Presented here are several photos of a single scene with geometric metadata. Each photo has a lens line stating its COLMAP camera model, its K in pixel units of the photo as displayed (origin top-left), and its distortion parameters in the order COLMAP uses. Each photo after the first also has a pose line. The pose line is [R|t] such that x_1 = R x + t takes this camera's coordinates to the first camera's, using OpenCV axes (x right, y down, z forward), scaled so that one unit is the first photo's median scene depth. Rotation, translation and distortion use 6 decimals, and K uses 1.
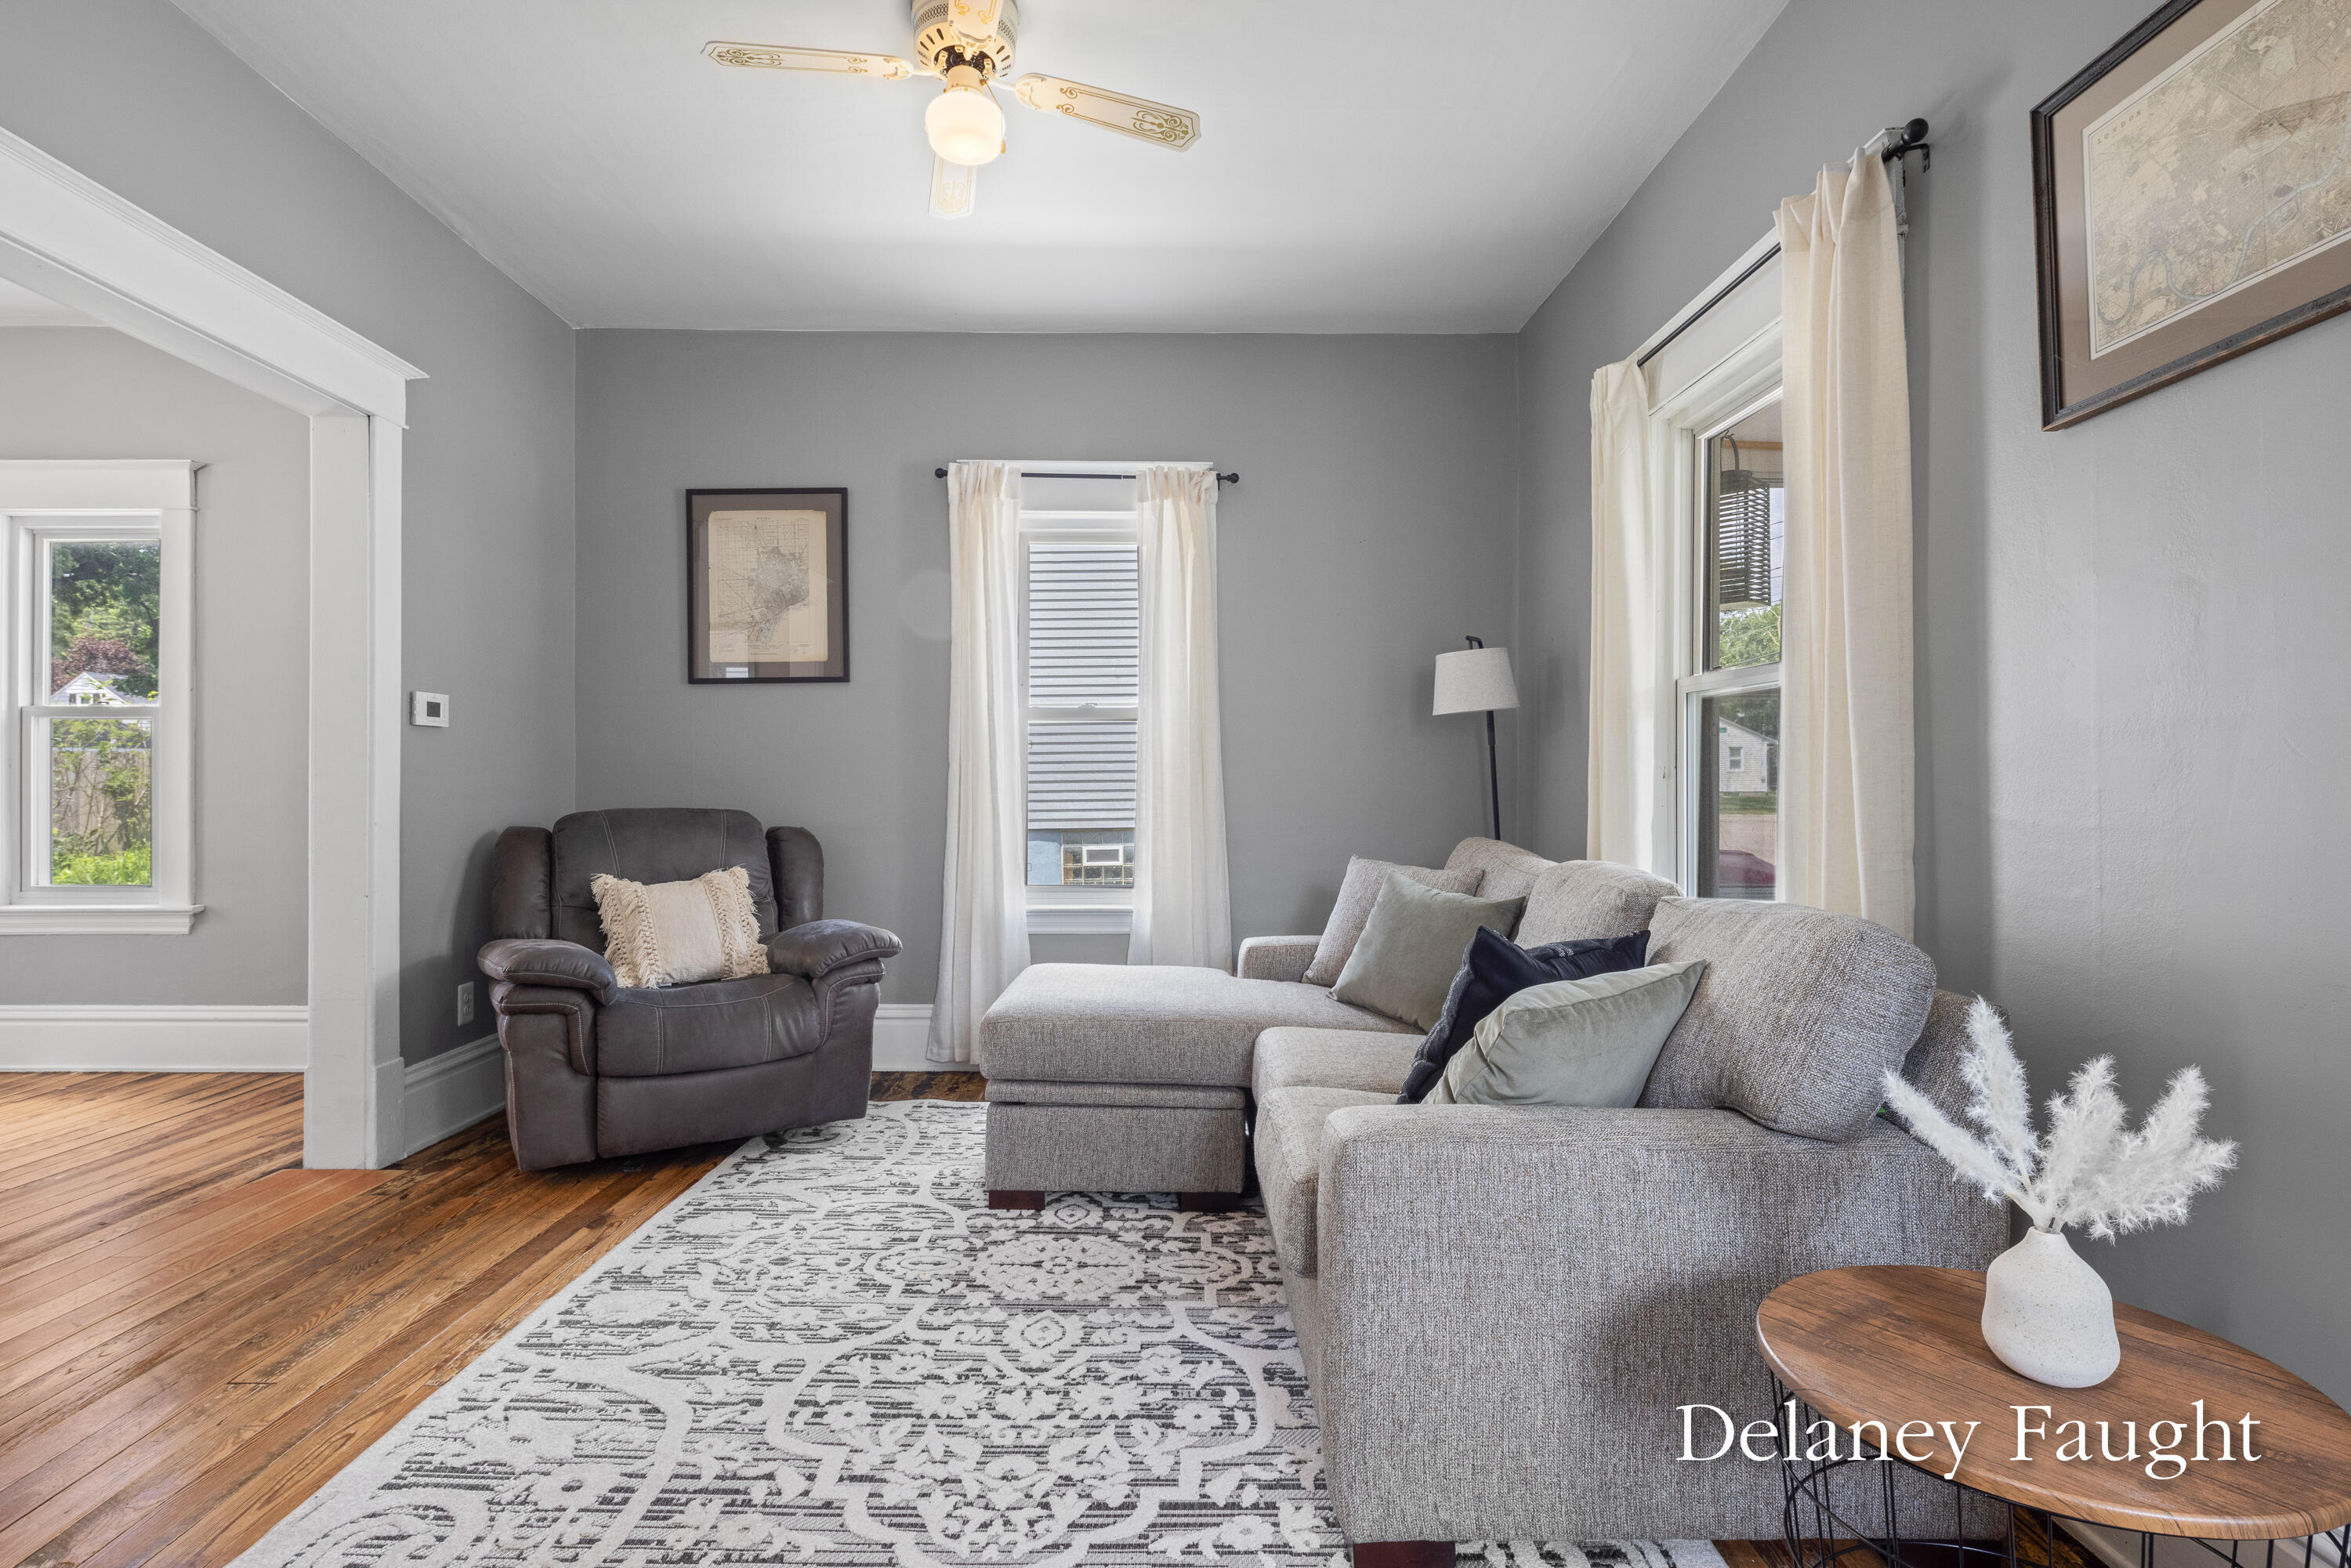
lens RADIAL K [[1142.5, 0, 1177.7], [0, 1142.5, 773.5], [0, 0, 1]] dist [0.009773, -0.011171]
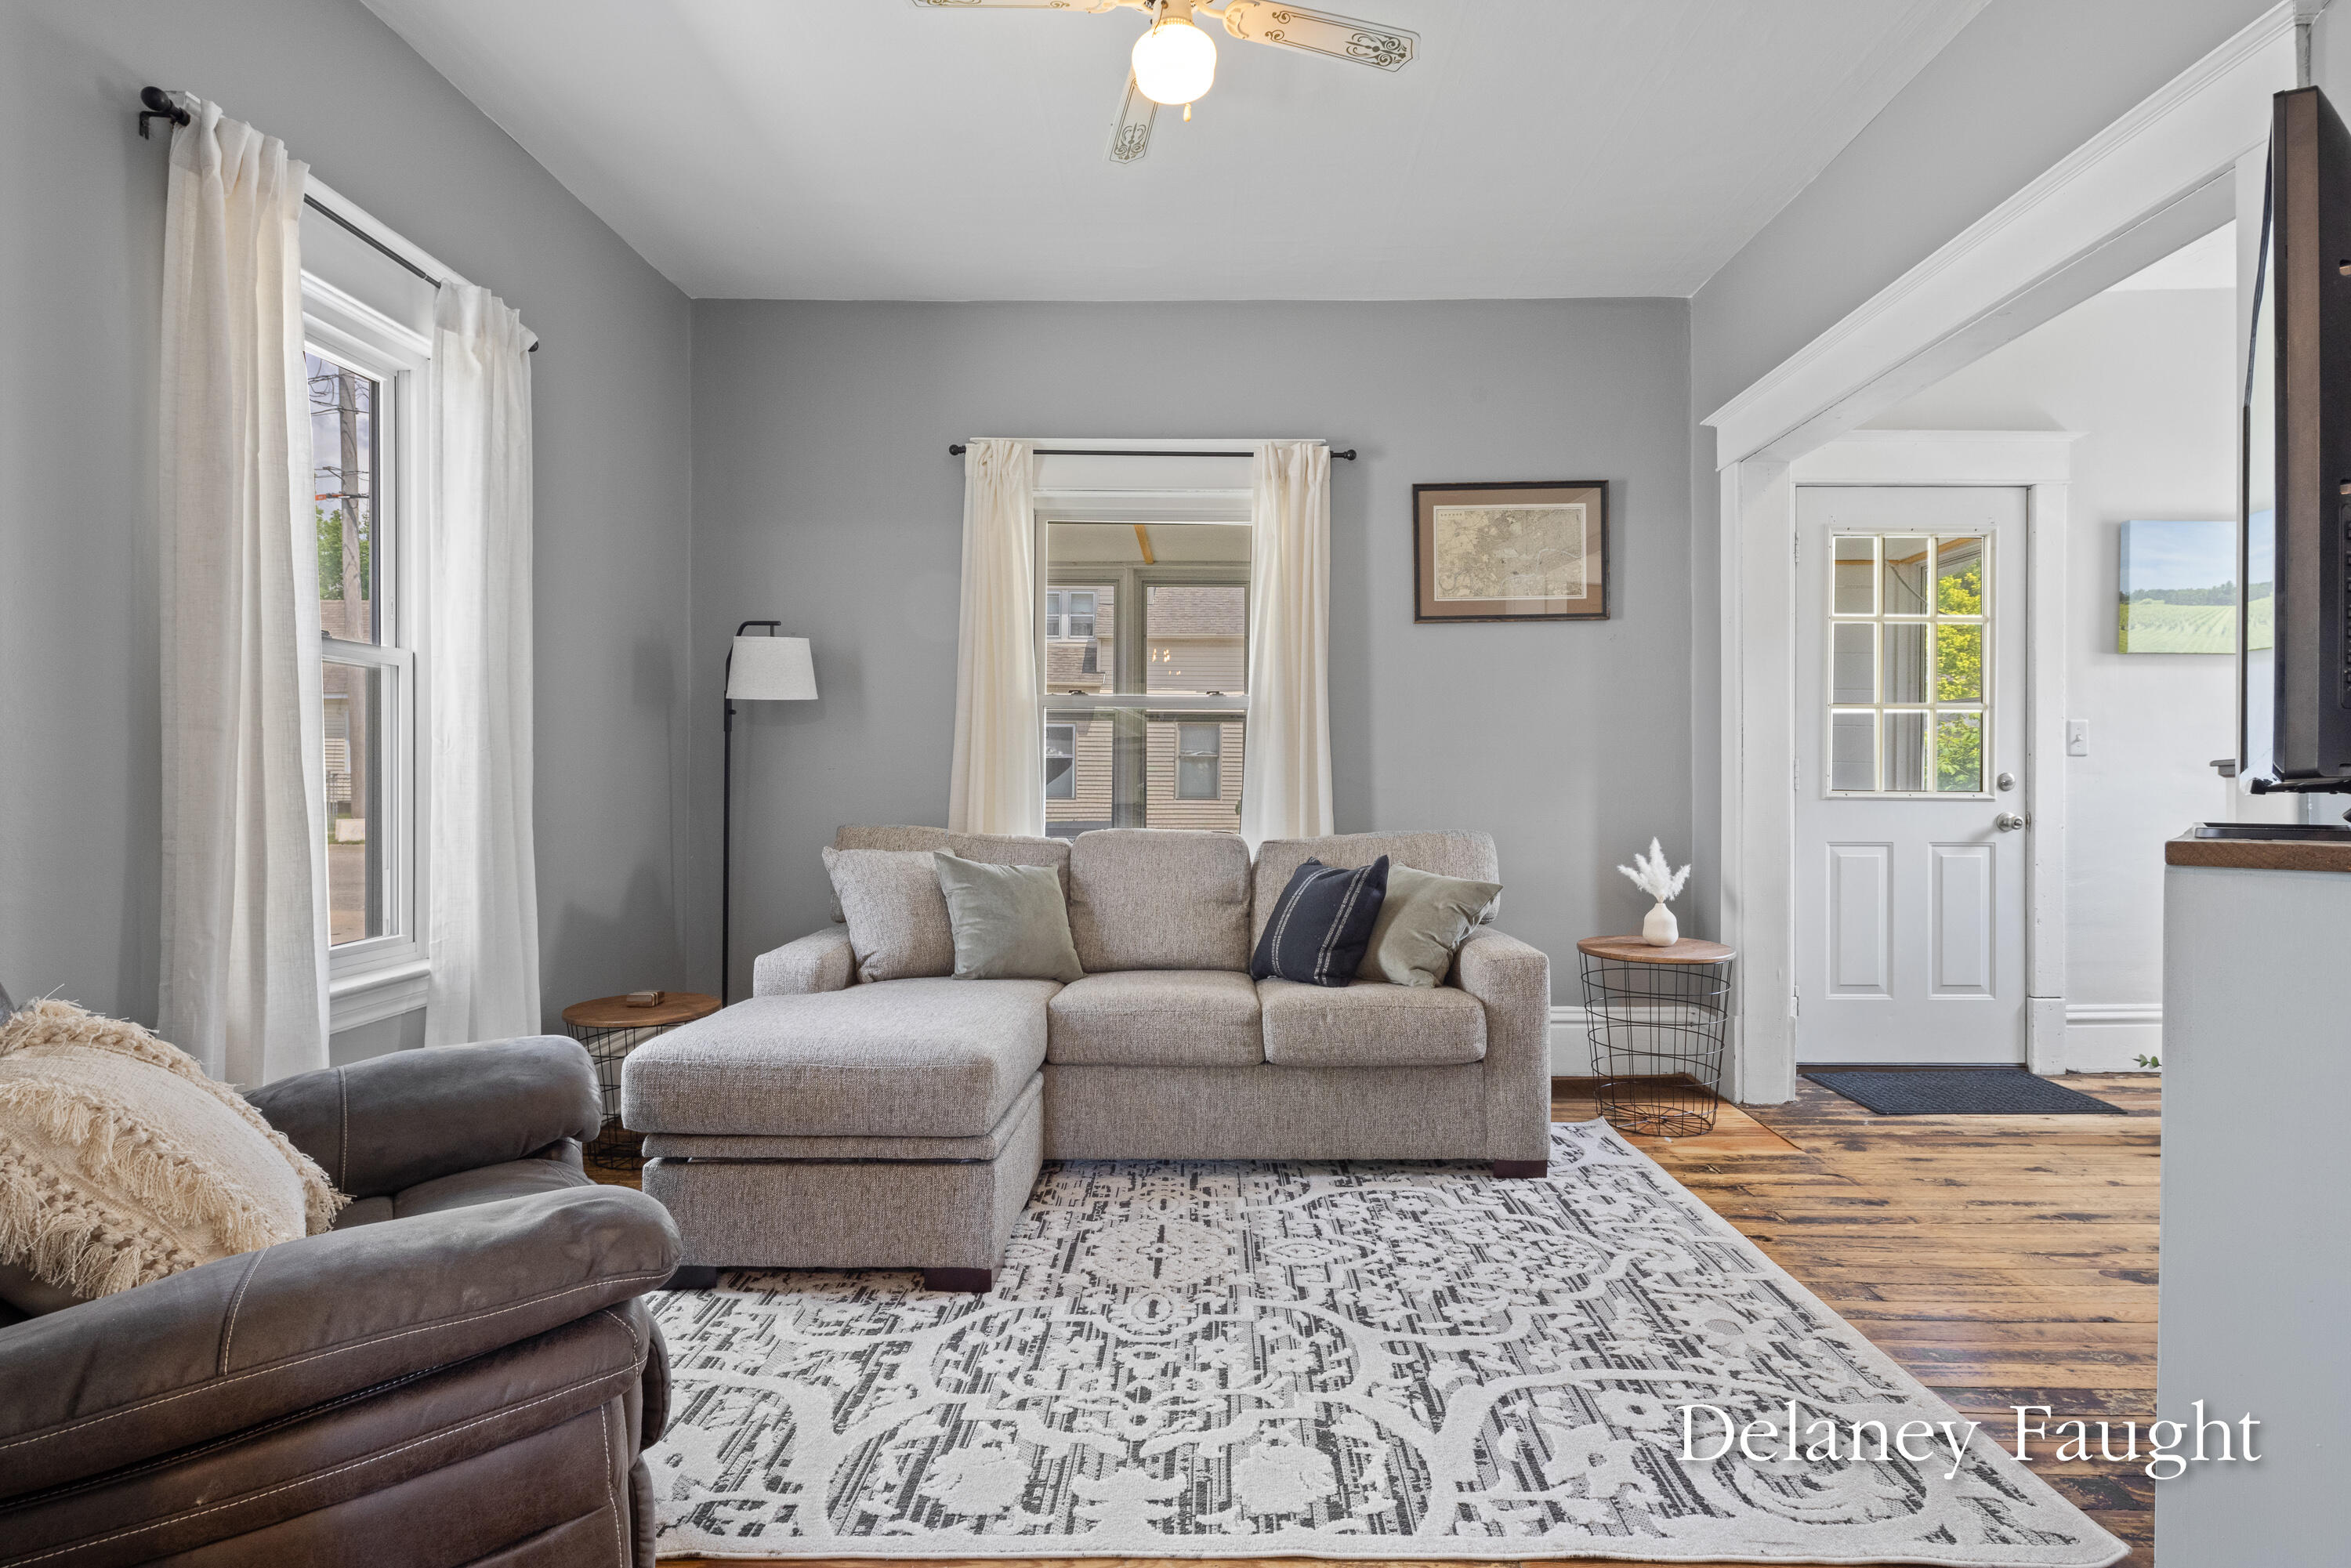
lens RADIAL K [[1156.8, 0, 1189.3], [0, 1156.8, 774.3], [0, 0, 1]] dist [0.001845, 0.000529]
pose [[0.025566, 0.000625, 0.999673, -1.050972], [-0.009259, 0.999957, -0.000389, 0.011860], [-0.999630, -0.009246, 0.025570, 0.895663]]
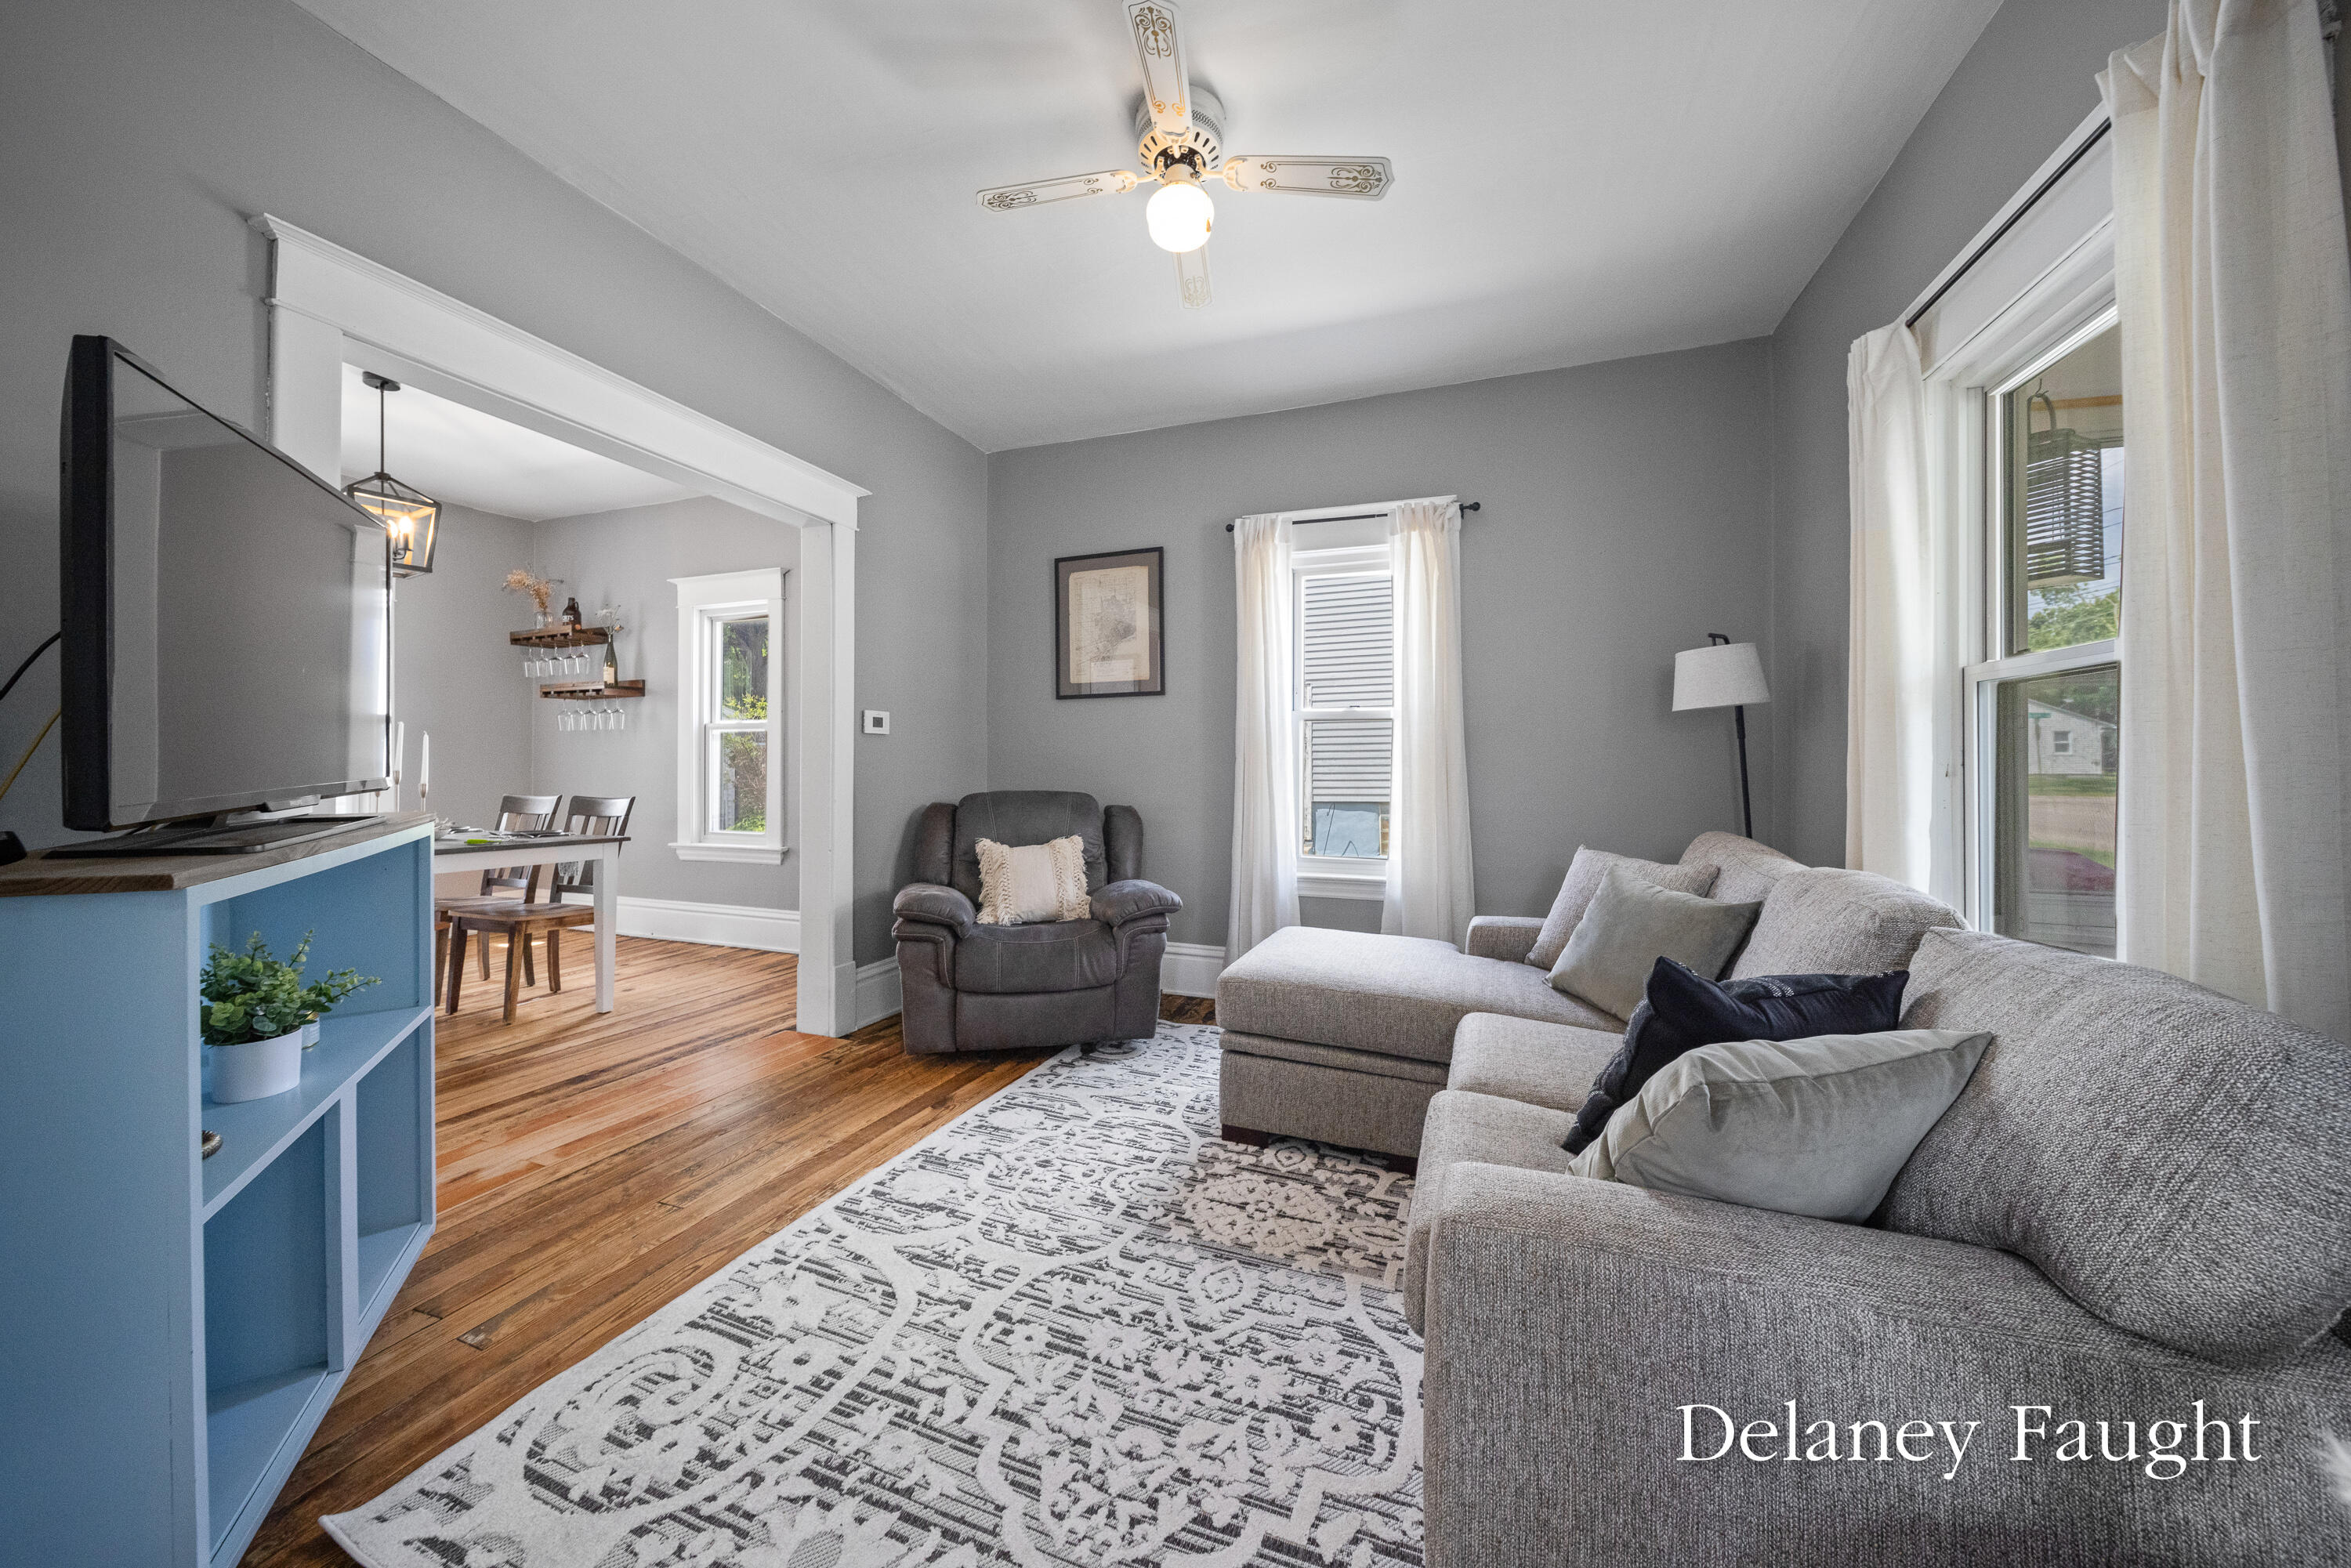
lens RADIAL K [[824.2, 0, 1181.2], [0, 824.2, 754.8], [0, 0, 1]] dist [-0.000732, -0.000056]
pose [[0.934021, -0.002175, -0.357210, 0.106615], [0.001114, 0.999994, -0.003177, -0.014061], [0.357215, 0.002569, 0.934019, 0.203438]]
